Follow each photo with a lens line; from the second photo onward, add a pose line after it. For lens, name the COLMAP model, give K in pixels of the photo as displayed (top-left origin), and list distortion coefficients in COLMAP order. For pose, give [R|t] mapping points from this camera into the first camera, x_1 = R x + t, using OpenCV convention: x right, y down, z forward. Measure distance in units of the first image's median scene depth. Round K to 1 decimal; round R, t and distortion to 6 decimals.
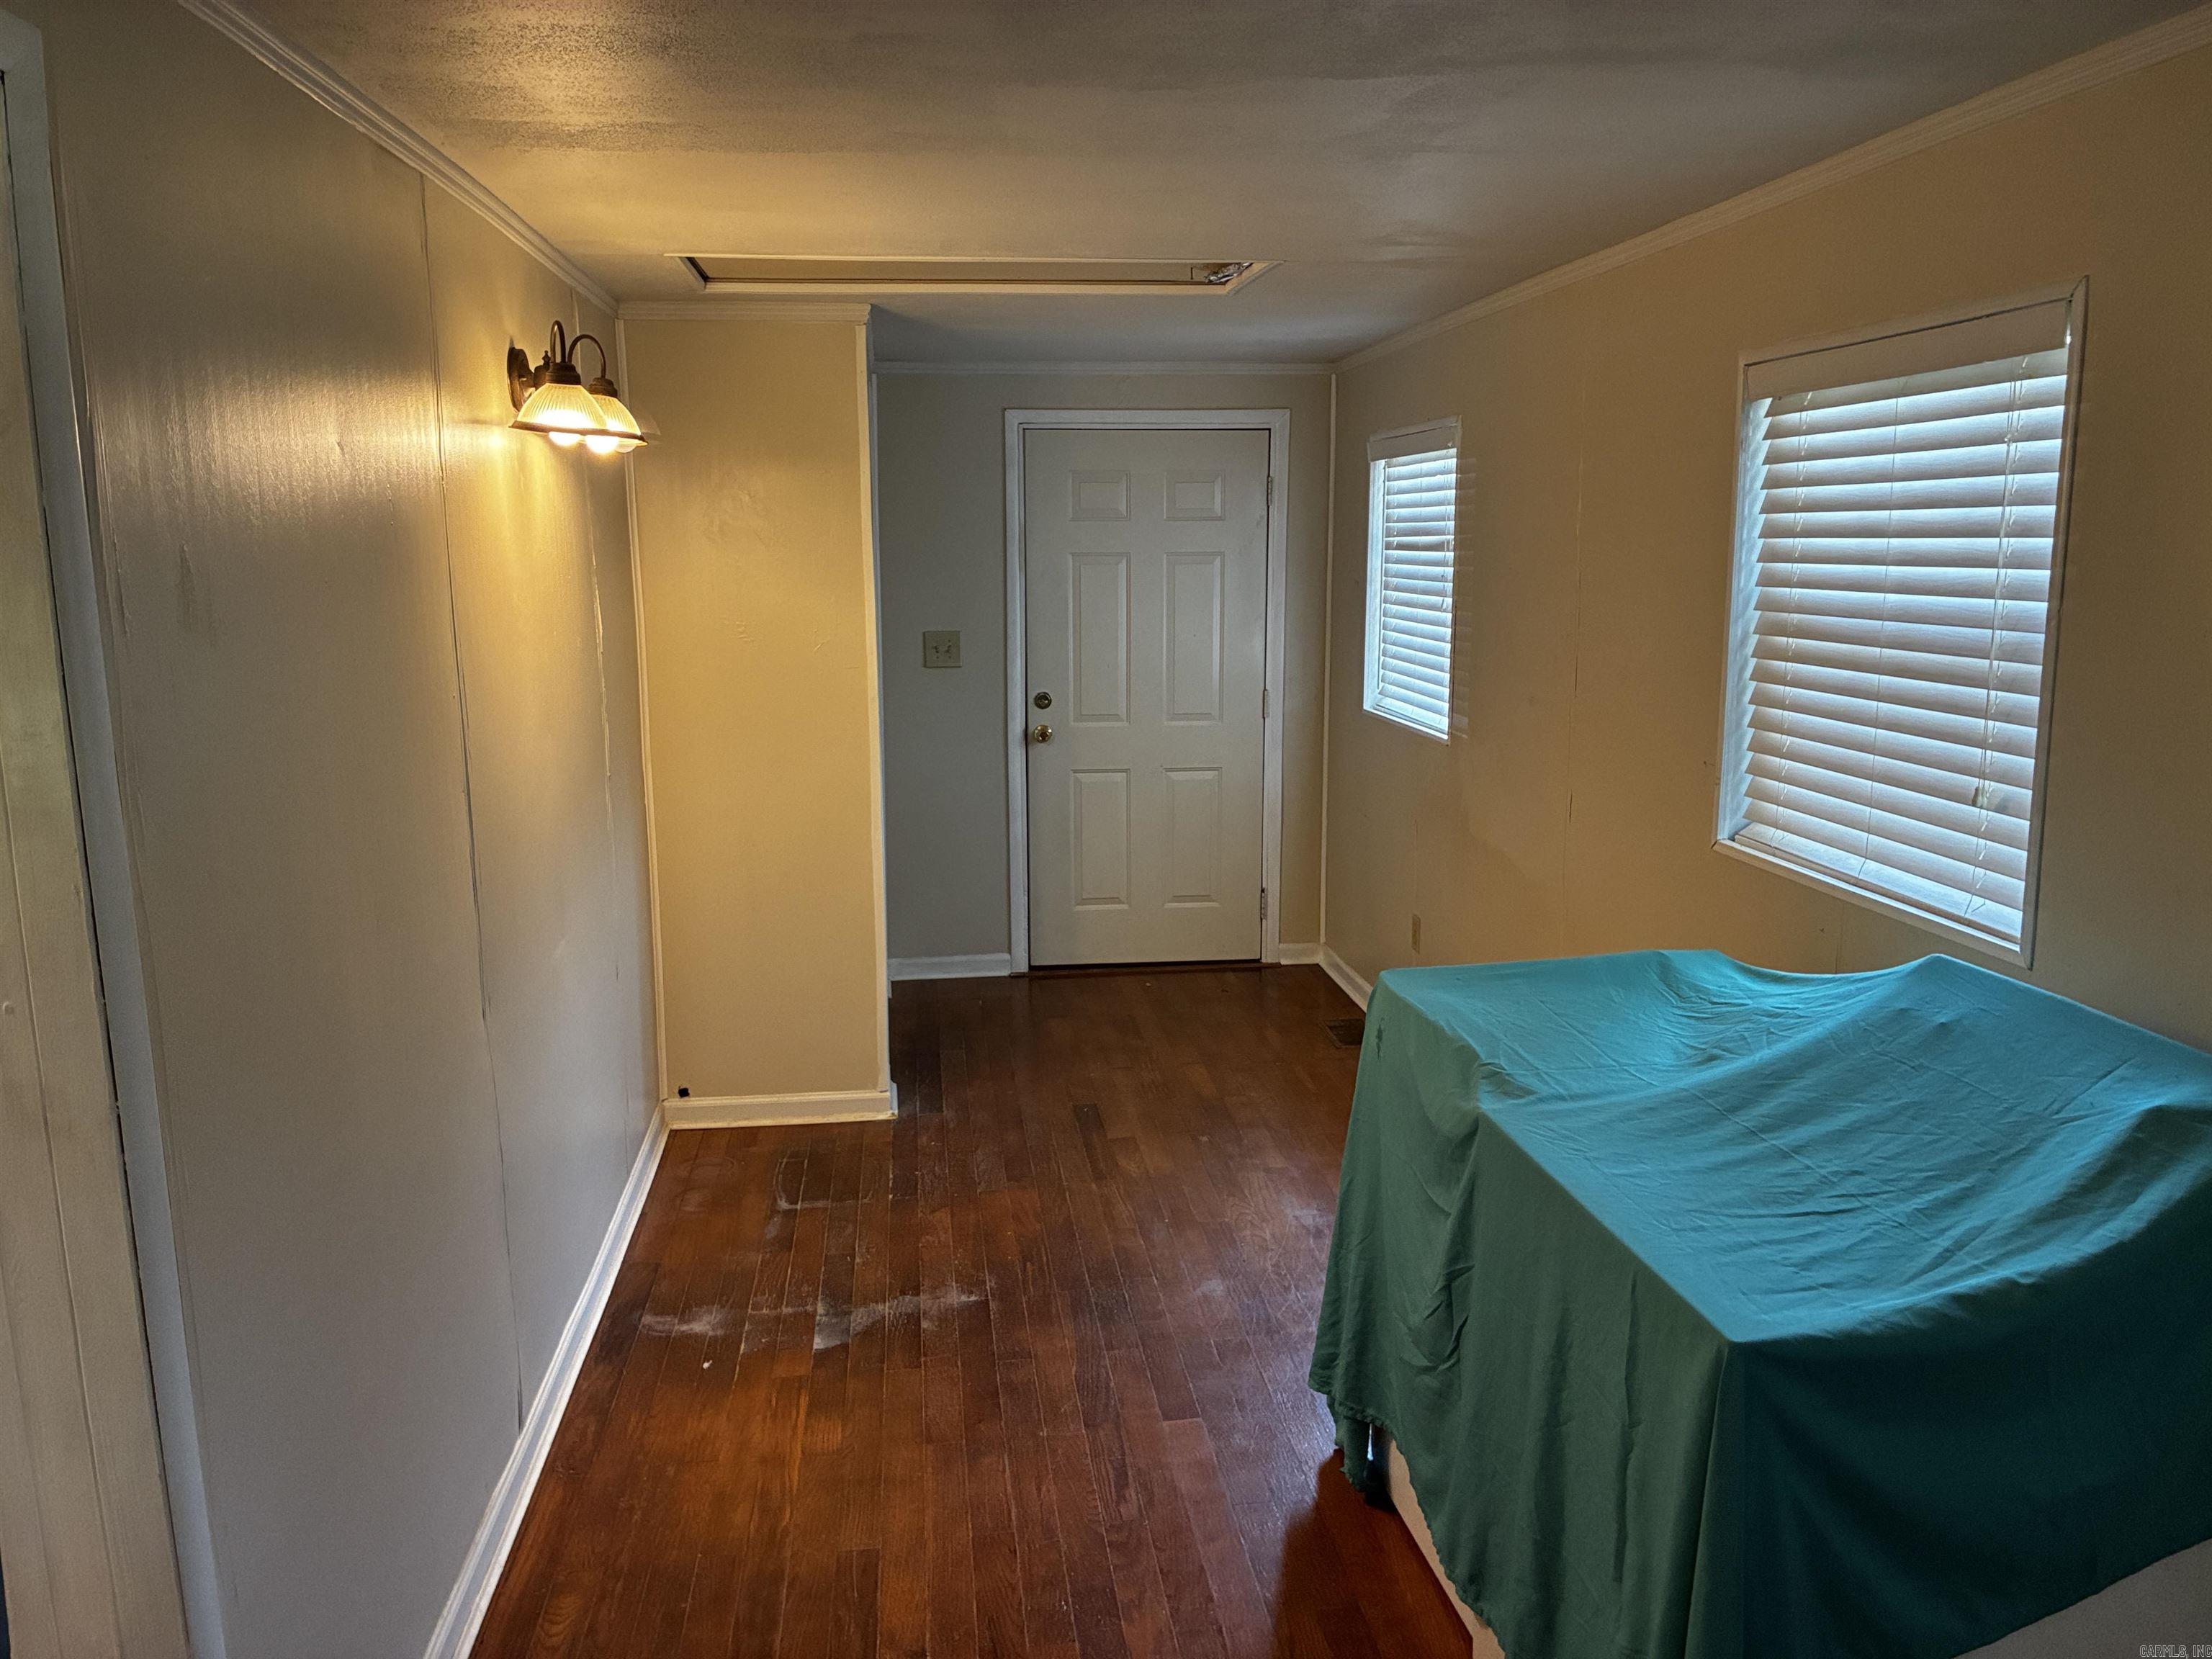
lens RADIAL K [[1668.4, 0, 1105.6], [0, 1668.4, 824.6], [0, 0, 1]] dist [-0.000437, -0.000072]
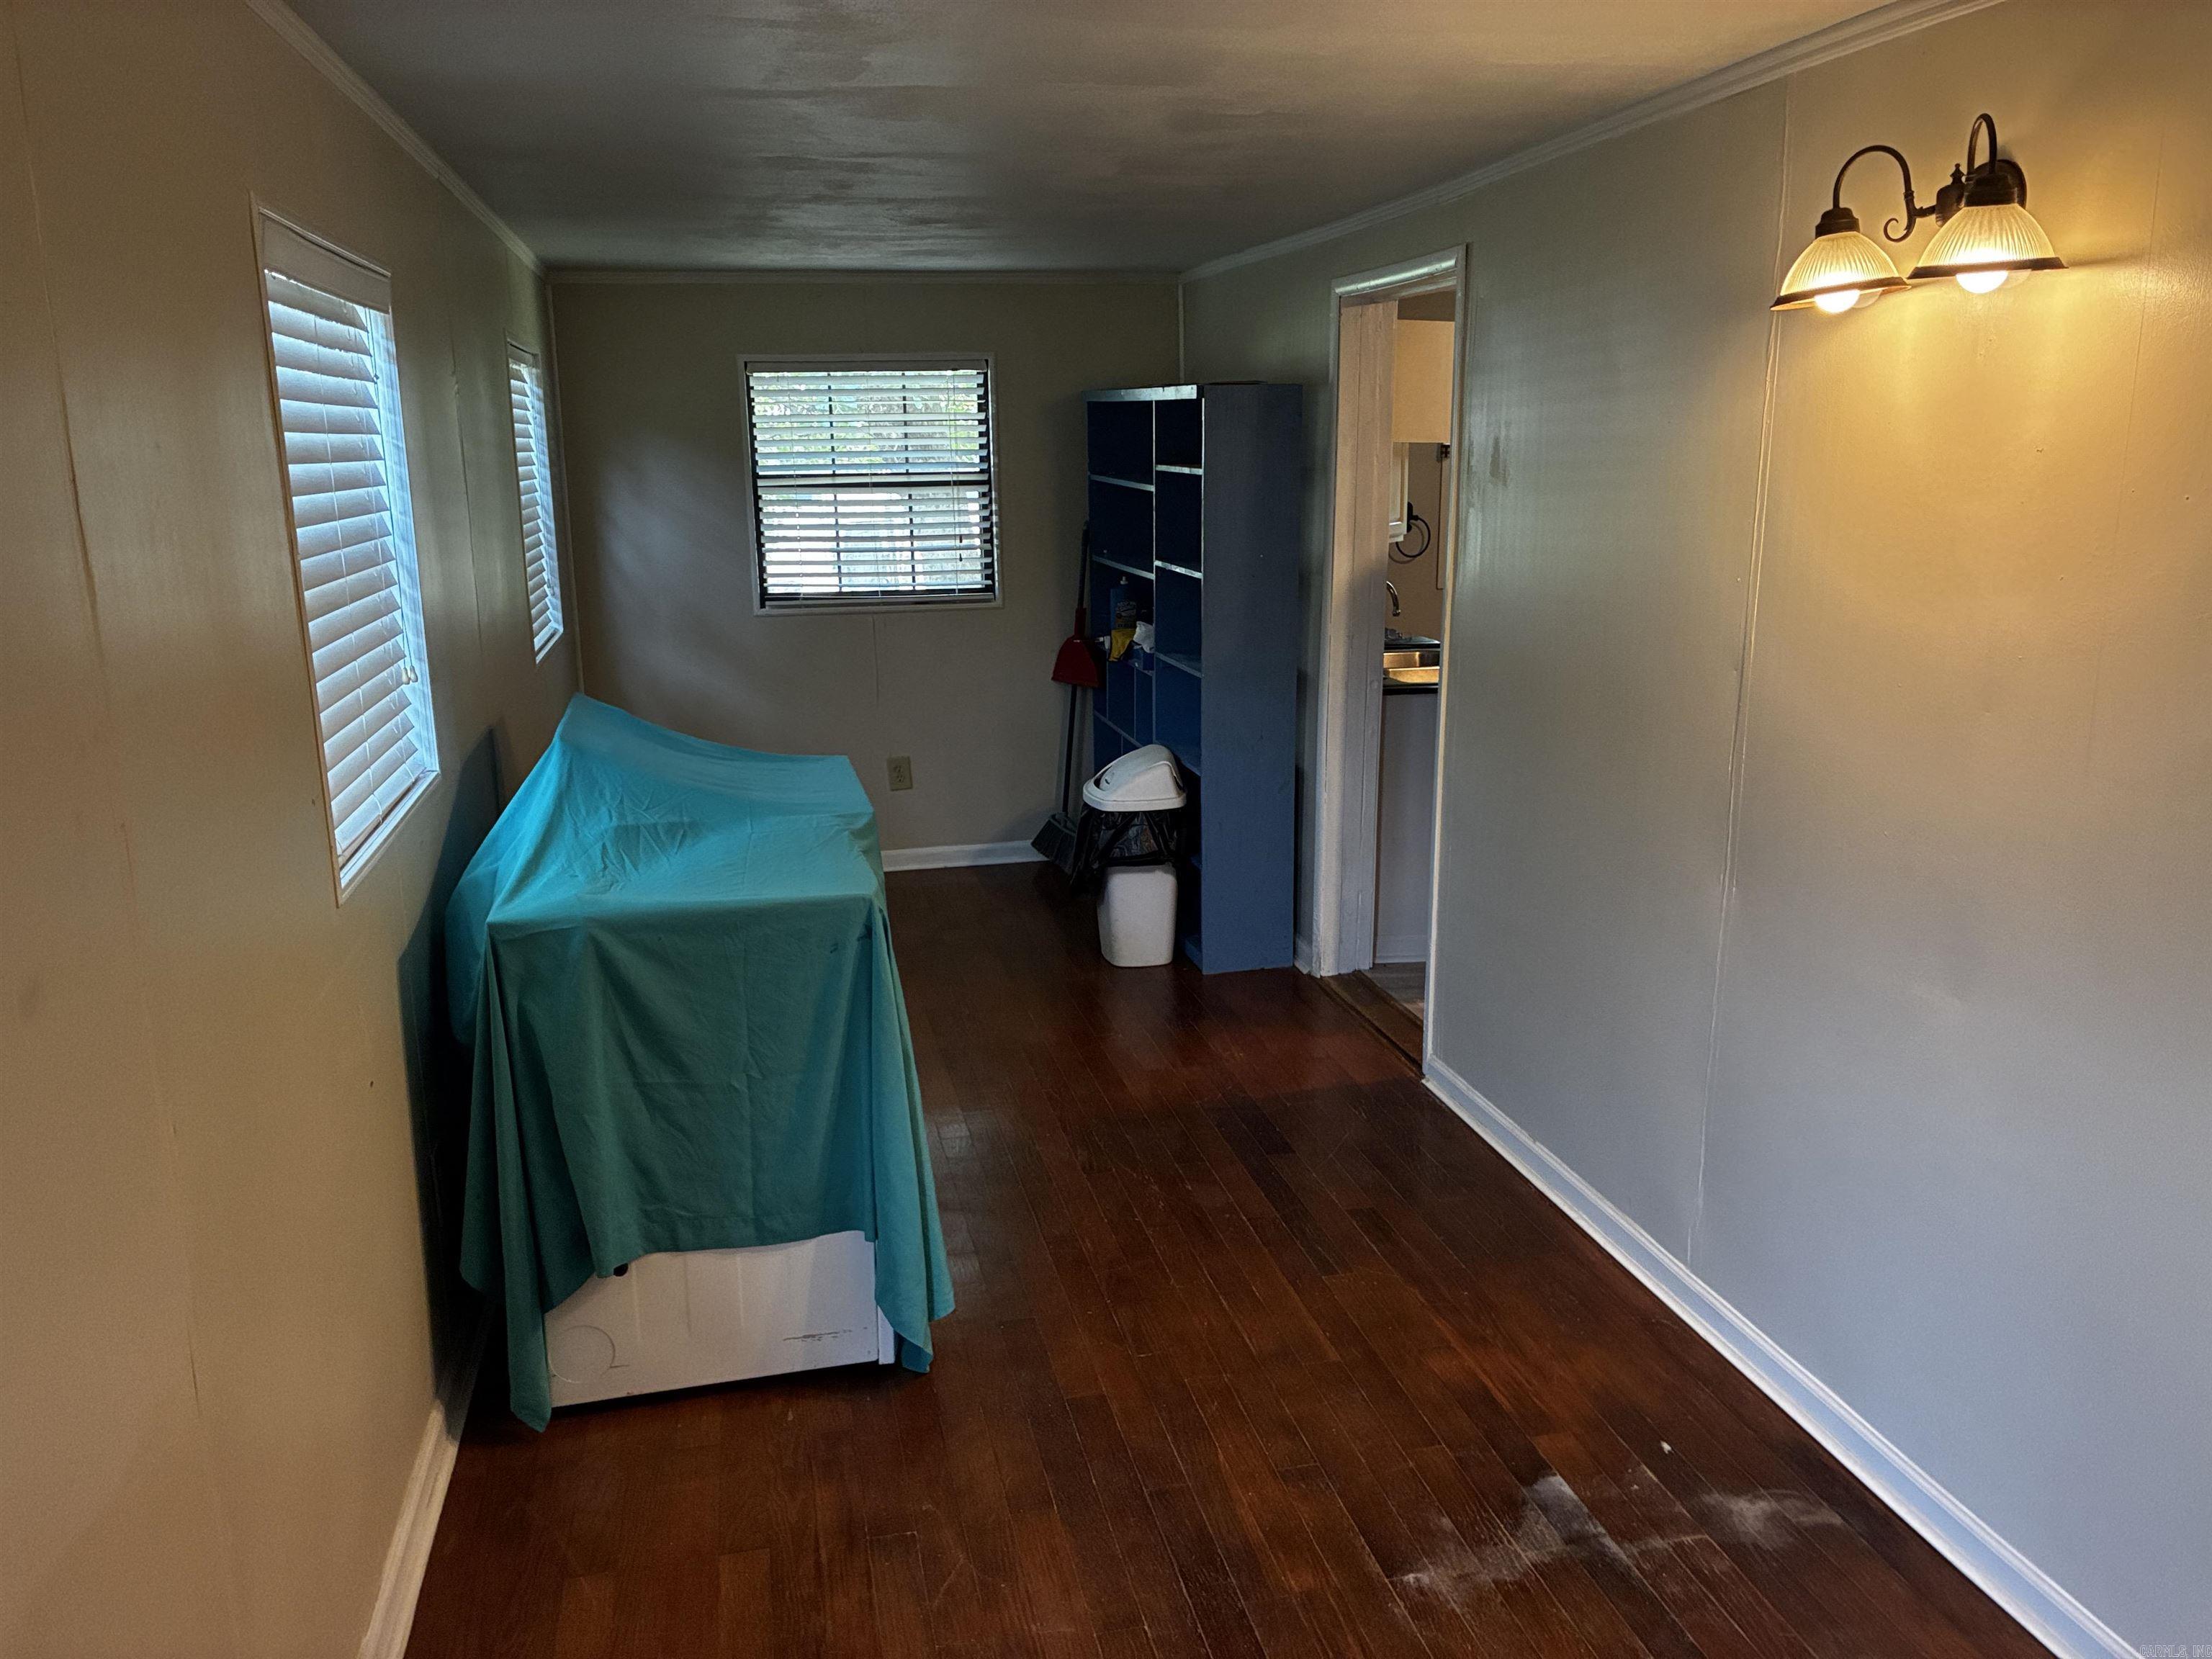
lens RADIAL K [[1668.4, 0, 1106.1], [0, 1668.4, 838.9], [0, 0, 1]] dist [-0.000437, -0.000072]
pose [[-0.993957, 0.048753, -0.098349, 0.097655], [0.005634, 0.917435, 0.397847, -0.268322], [0.109625, 0.394888, -0.912165, 1.527994]]
